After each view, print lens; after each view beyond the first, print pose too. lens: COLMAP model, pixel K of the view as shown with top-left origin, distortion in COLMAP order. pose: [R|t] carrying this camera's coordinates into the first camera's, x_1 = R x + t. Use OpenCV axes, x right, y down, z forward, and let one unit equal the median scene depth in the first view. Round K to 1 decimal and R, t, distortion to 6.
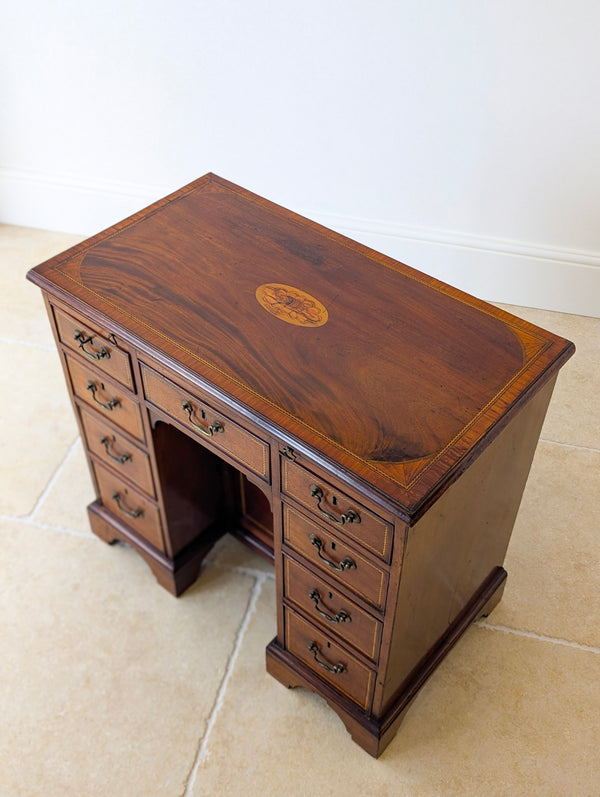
lens RADIAL K [[851.7, 0, 314.6], [0, 851.7, 389.2], [0, 0, 1]] dist [0.044238, 0.020842]
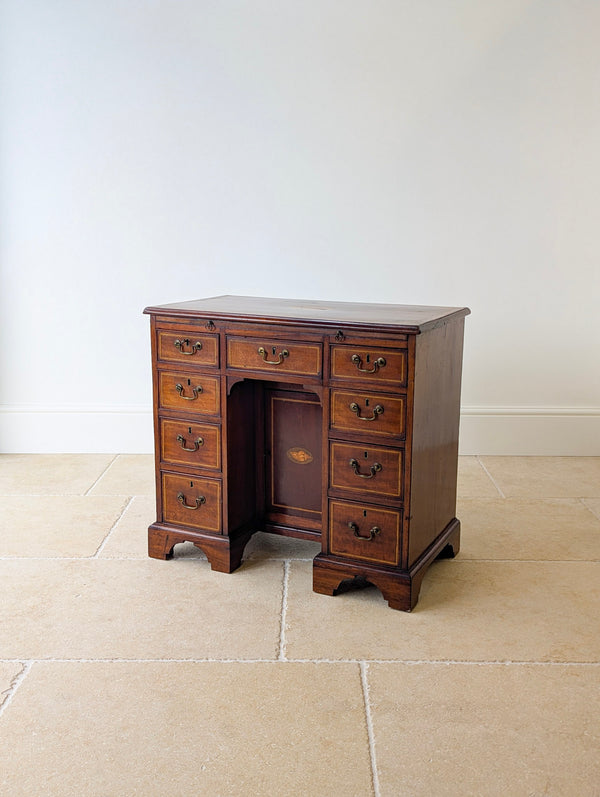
lens RADIAL K [[843.6, 0, 315.6], [0, 843.6, 392.7], [0, 0, 1]] dist [0.065515, -0.029310]
pose [[0.969041, -0.057227, 0.240176, -0.388142], [0.175782, 0.843009, -0.508366, 0.816944], [-0.173378, 0.534846, 0.826970, -0.285585]]
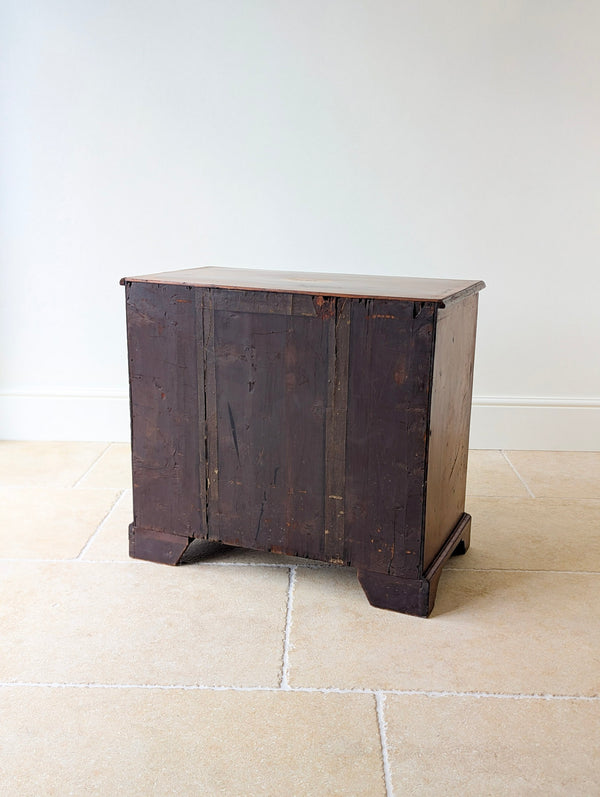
lens RADIAL K [[846.3, 0, 315.3], [0, 846.3, 399.9], [0, 0, 1]] dist [0.058177, -0.006361]
pose [[0.972544, -0.049032, 0.227495, -0.348842], [0.157789, 0.857473, -0.489738, 0.726532], [-0.171058, 0.512188, 0.841667, -0.136518]]
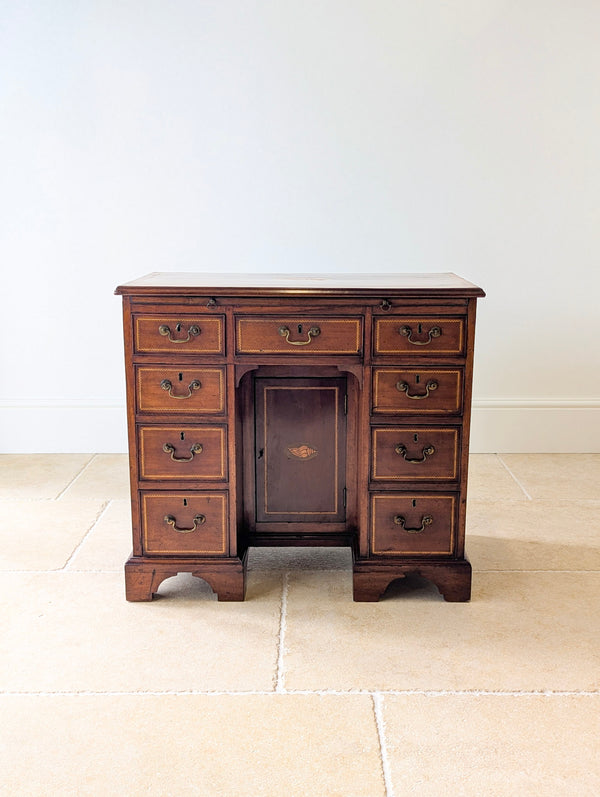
lens RADIAL K [[851.7, 0, 314.6], [0, 851.7, 389.2], [0, 0, 1]] dist [0.044238, 0.020842]
pose [[0.773436, -0.142395, 0.617673, -0.857066], [0.447198, 0.813175, -0.372506, 0.556189], [-0.449233, 0.564332, 0.692617, 0.058479]]
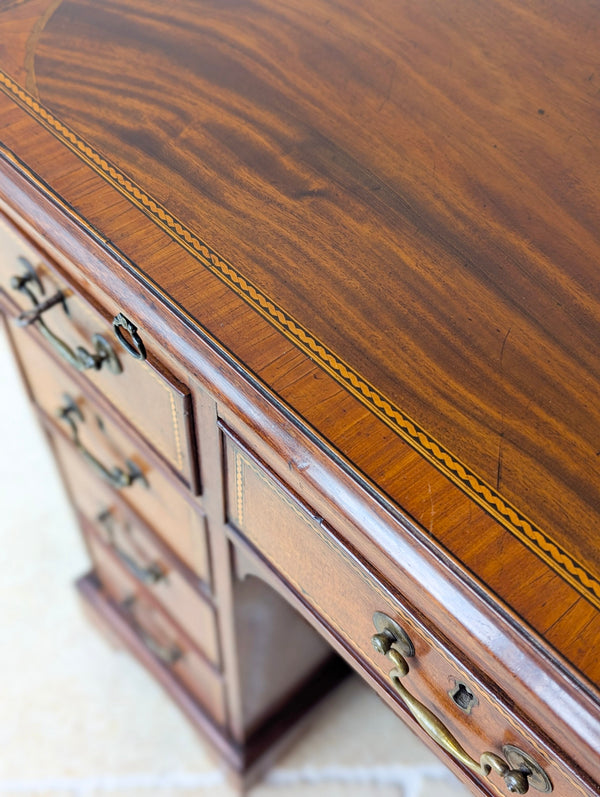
lens RADIAL K [[864.8, 0, 300.0], [0, 864.8, 398.5], [0, 0, 1]] dist [0.048571, -0.043264]
pose [[0.991845, 0.116016, -0.052767, -0.149955], [-0.104677, 0.977705, 0.182033, -0.082327], [0.072709, -0.175025, 0.981876, 0.658003]]
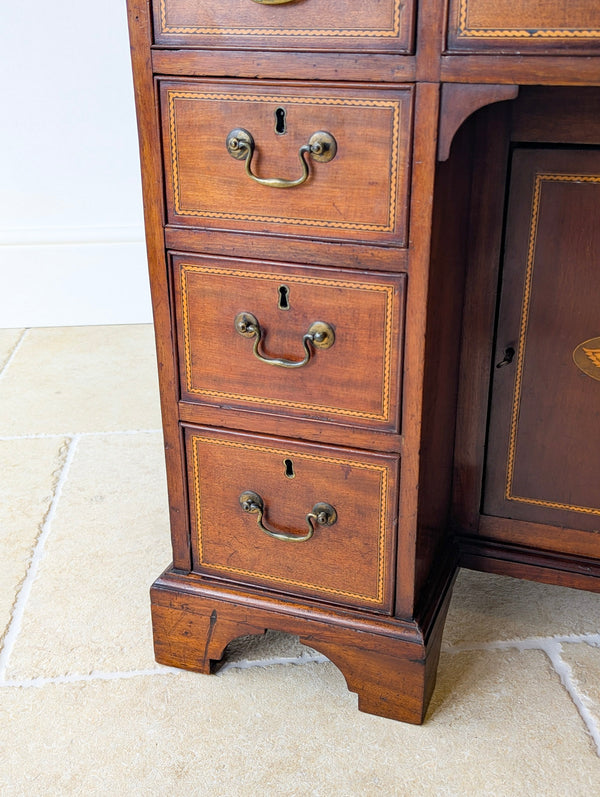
lens RADIAL K [[881.3, 0, 324.8], [0, 881.3, 395.1], [0, 0, 1]] dist [0.056786, -0.037320]
pose [[0.935846, -0.154771, 0.316604, -0.380299], [0.255849, 0.916213, -0.308375, 0.256542], [-0.242350, 0.369594, 0.897032, 0.646236]]
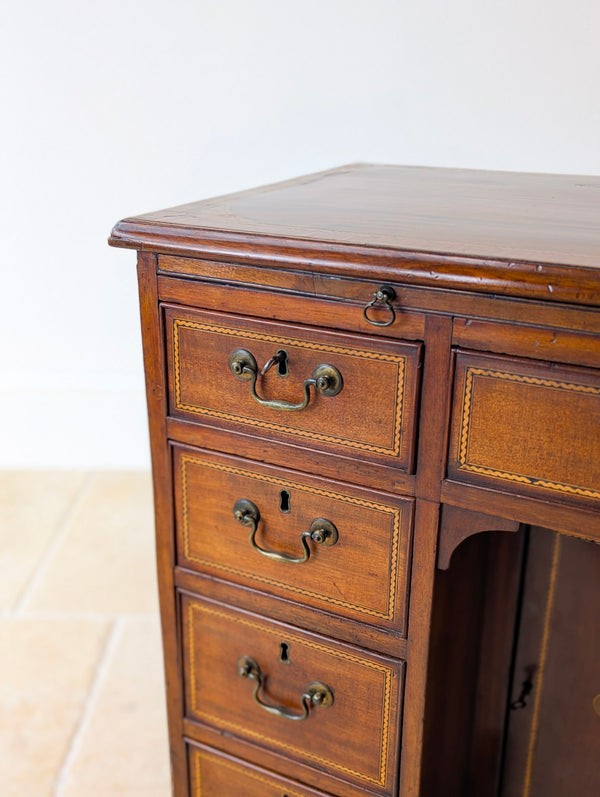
lens RADIAL K [[864.8, 0, 300.0], [0, 864.8, 398.5], [0, 0, 1]] dist [0.048571, -0.043264]
pose [[0.975237, -0.091190, 0.201486, -0.317052], [0.161498, 0.916060, -0.367088, 0.106929], [-0.151099, 0.390537, 0.908102, 0.584724]]
